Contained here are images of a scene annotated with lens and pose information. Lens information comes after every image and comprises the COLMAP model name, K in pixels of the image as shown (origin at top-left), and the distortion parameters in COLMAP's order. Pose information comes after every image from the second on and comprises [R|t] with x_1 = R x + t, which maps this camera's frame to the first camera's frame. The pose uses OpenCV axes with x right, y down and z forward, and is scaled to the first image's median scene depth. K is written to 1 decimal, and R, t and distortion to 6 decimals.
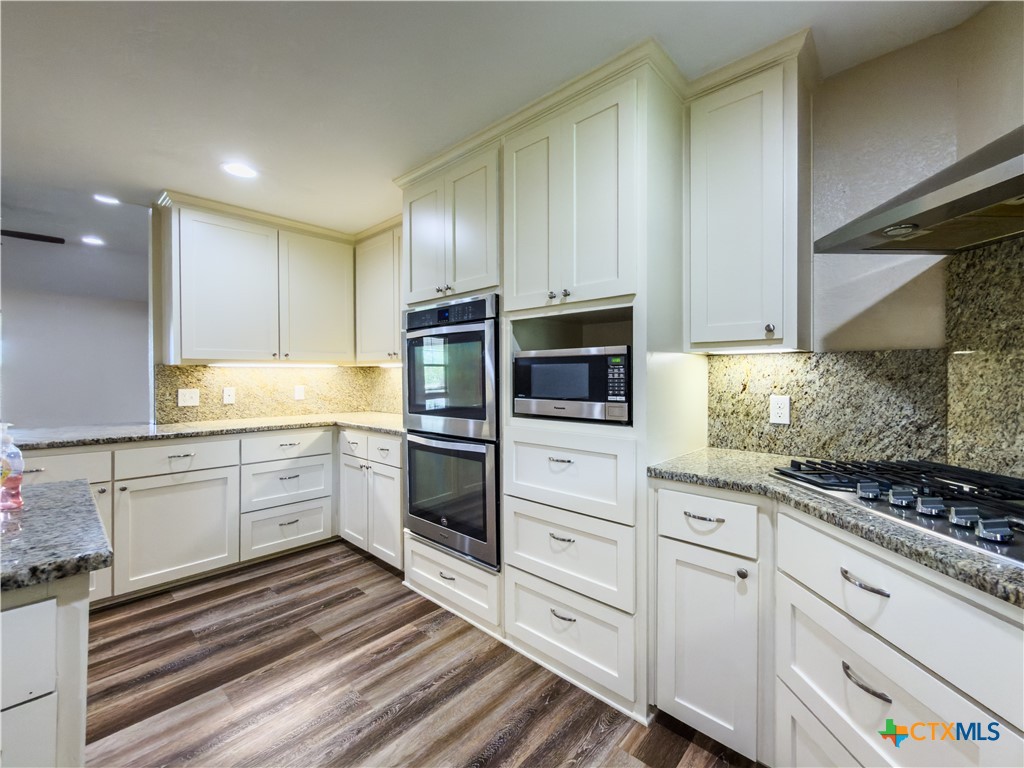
lens RADIAL K [[428.6, 0, 507.9], [0, 428.6, 376.3], [0, 0, 1]] dist [-0.001329, -0.000354]
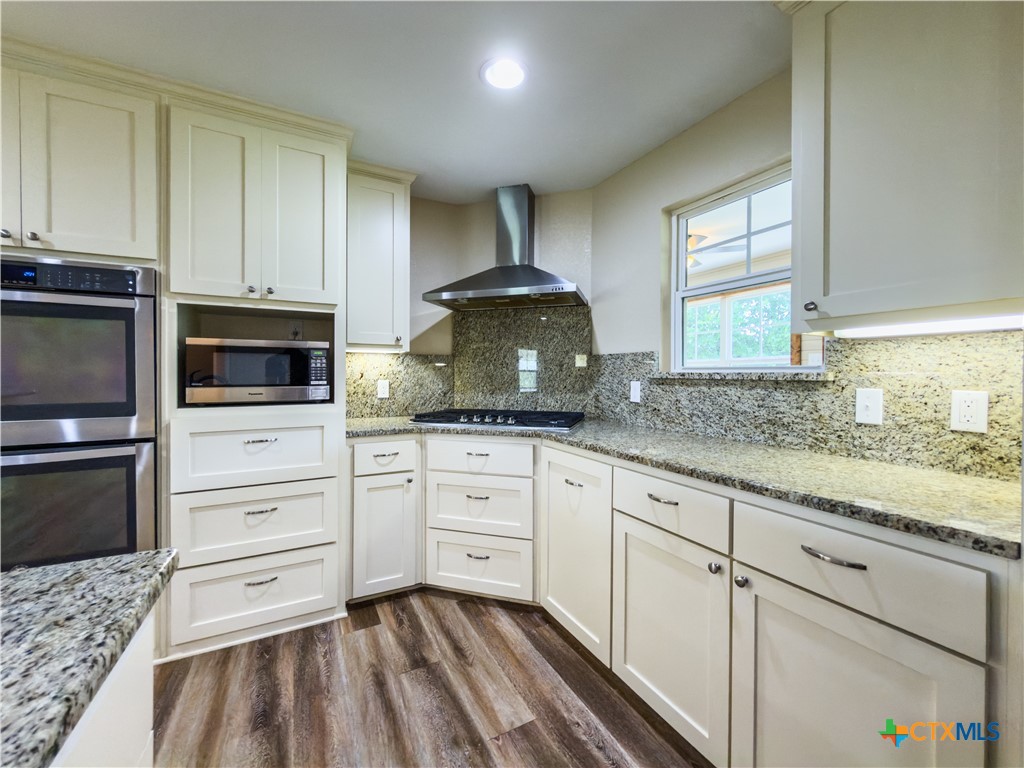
lens RADIAL K [[428.6, 0, 507.9], [0, 428.6, 376.3], [0, 0, 1]] dist [-0.001329, -0.000354]
pose [[0.329904, -0.001118, 0.944014, -0.769592], [-0.000598, 0.999999, 0.001393, 0.030378], [-0.944014, -0.001024, 0.329903, 0.041585]]
